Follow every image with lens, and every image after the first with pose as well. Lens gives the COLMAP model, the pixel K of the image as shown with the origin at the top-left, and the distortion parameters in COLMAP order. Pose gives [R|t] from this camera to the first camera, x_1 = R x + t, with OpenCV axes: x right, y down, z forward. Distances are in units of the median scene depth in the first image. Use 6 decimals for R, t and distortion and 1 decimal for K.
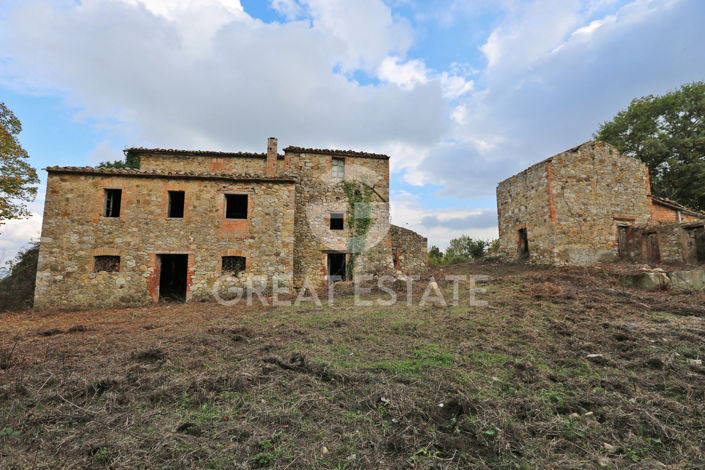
lens RADIAL K [[326.2, 0, 352.5], [0, 326.2, 235.0], [0, 0, 1]] dist [0.000389, 0.000719]
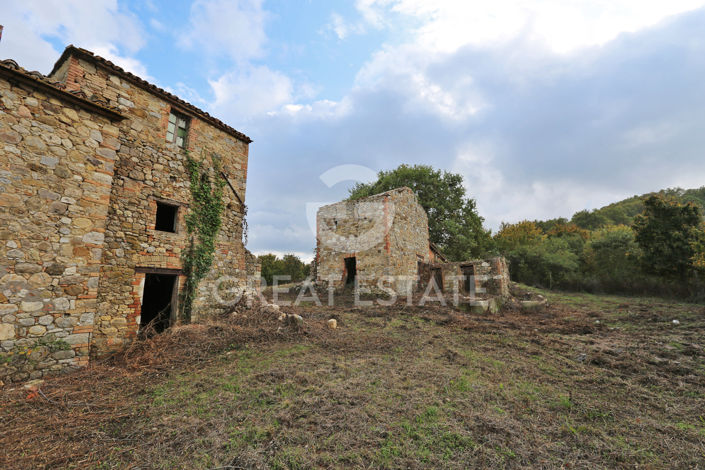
lens RADIAL K [[326.2, 0, 352.5], [0, 326.2, 235.0], [0, 0, 1]] dist [0.000389, 0.000719]
pose [[0.692499, 0.130730, 0.709476, -0.218961], [-0.073861, 0.991124, -0.110534, 0.026918], [-0.717628, 0.024142, 0.696008, 0.364403]]
